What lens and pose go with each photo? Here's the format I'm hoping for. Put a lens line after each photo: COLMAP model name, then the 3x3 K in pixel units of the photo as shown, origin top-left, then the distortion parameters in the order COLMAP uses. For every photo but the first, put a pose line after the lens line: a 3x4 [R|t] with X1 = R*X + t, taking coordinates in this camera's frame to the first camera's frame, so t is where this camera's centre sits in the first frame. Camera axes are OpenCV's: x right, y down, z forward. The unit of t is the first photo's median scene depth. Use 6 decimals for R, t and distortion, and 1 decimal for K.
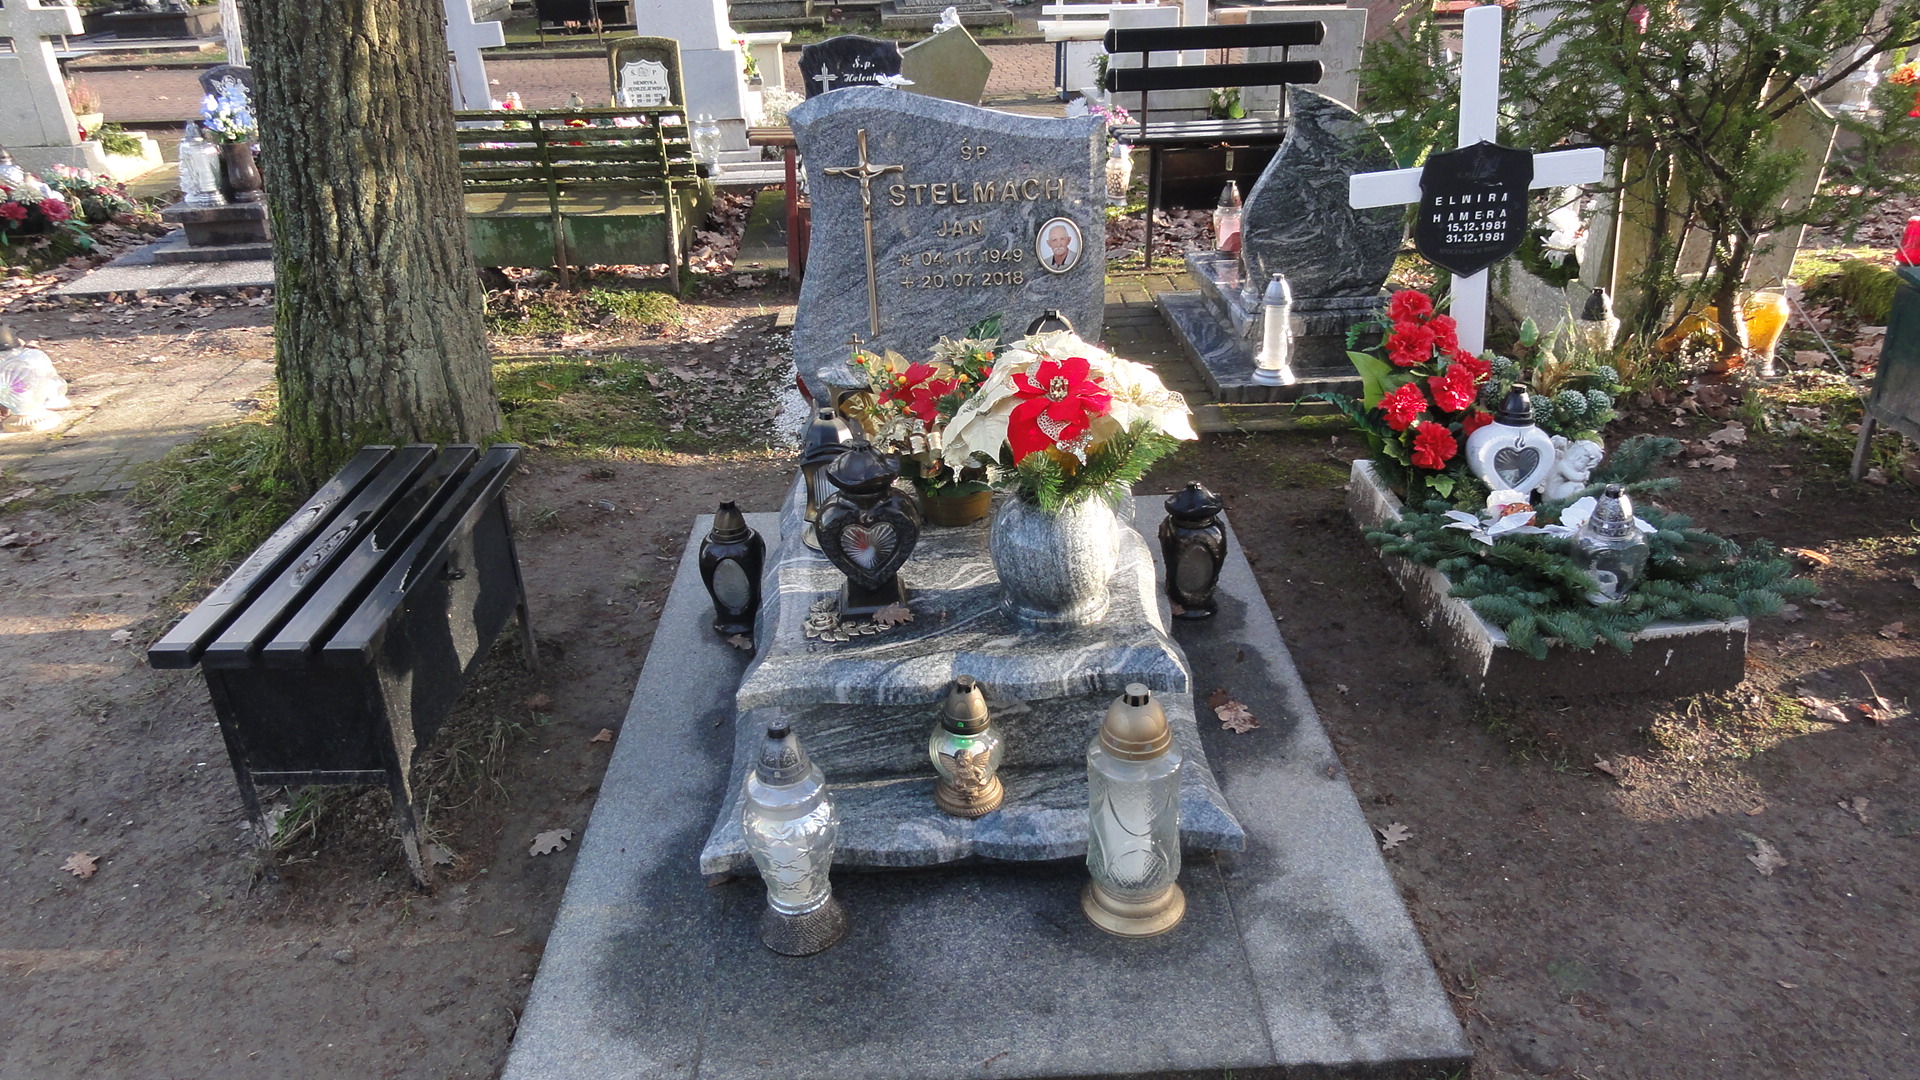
lens RADIAL K [[1367.4, 0, 964.5], [0, 1367.4, 539.8], [0, 0, 1]] dist [-0.000213, 0.003779]
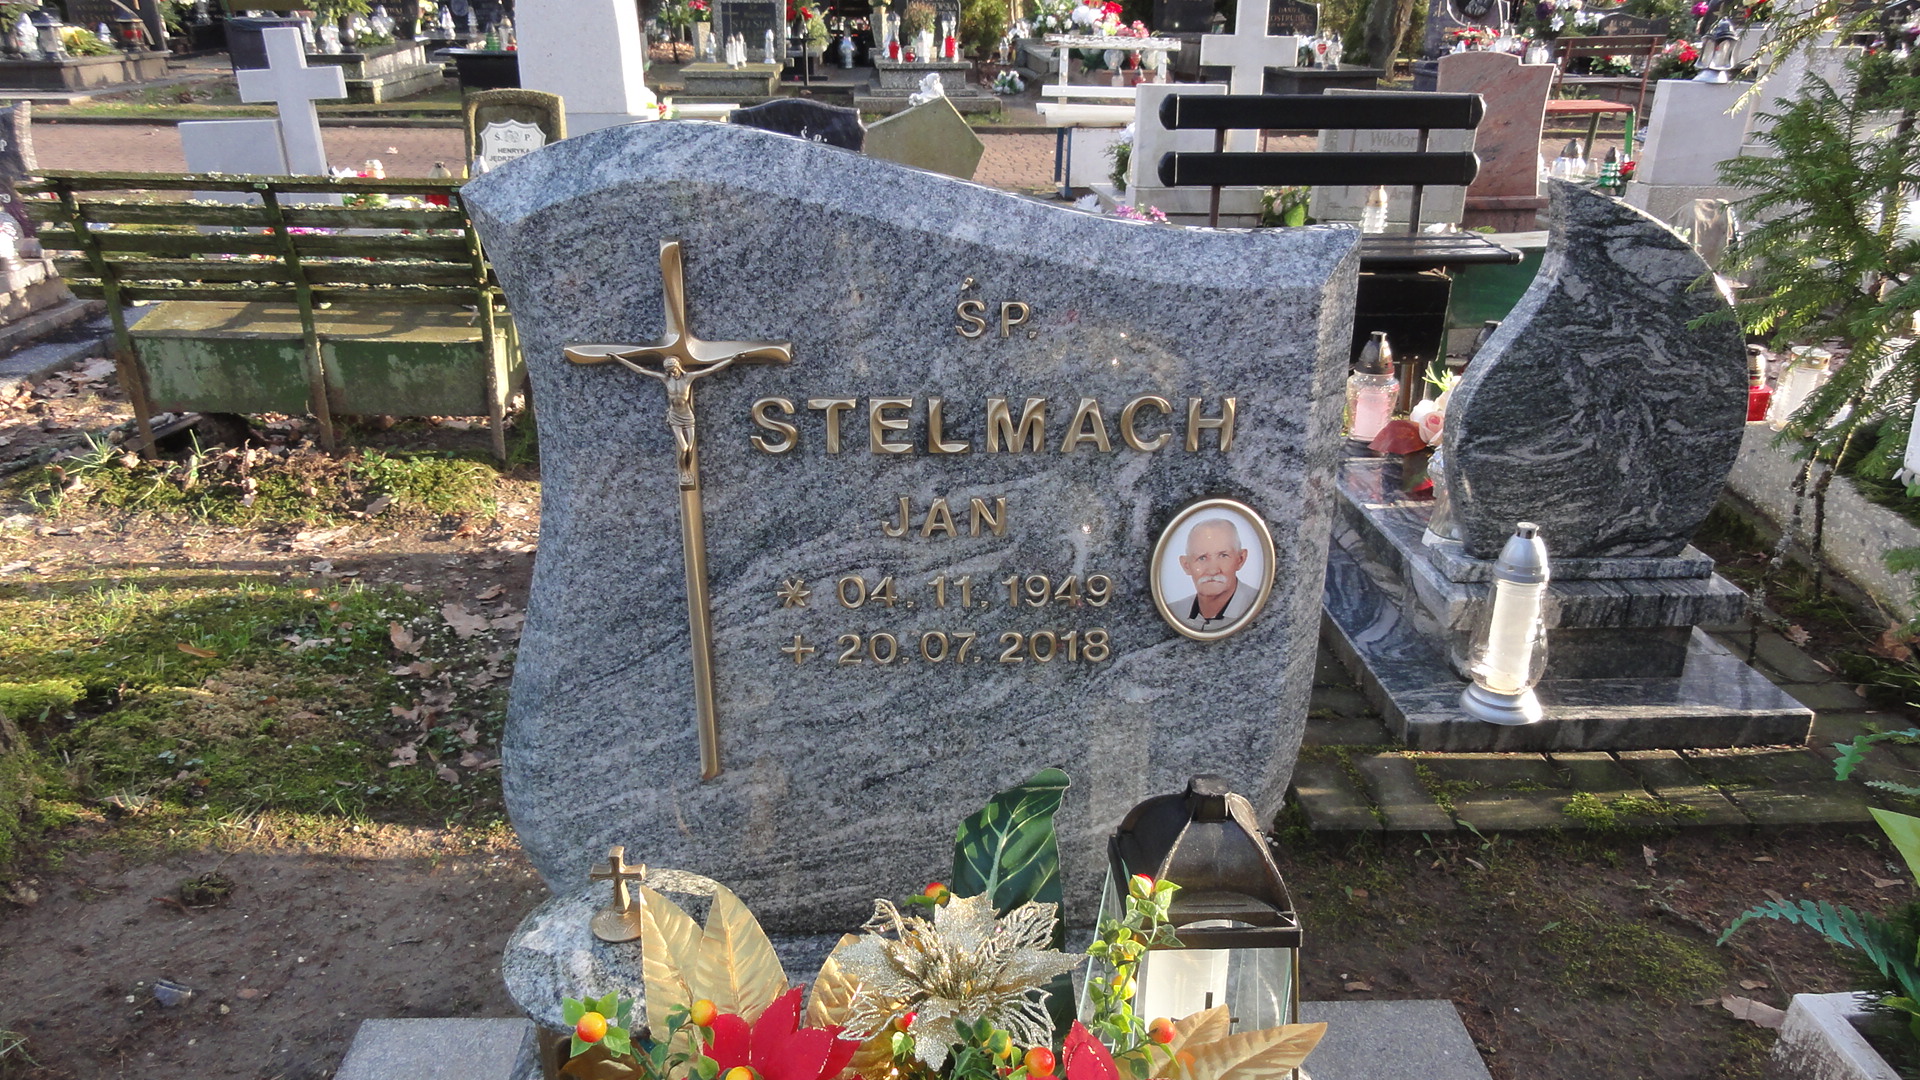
lens RADIAL K [[1367.4, 0, 956.6], [0, 1367.4, 539.8], [0, 0, 1]] dist [-0.000213, 0.003779]
pose [[0.999219, 0.034197, 0.019794, -0.005262], [-0.032839, 0.997329, -0.065249, -0.141680], [-0.021972, 0.064548, 0.997673, 0.455415]]
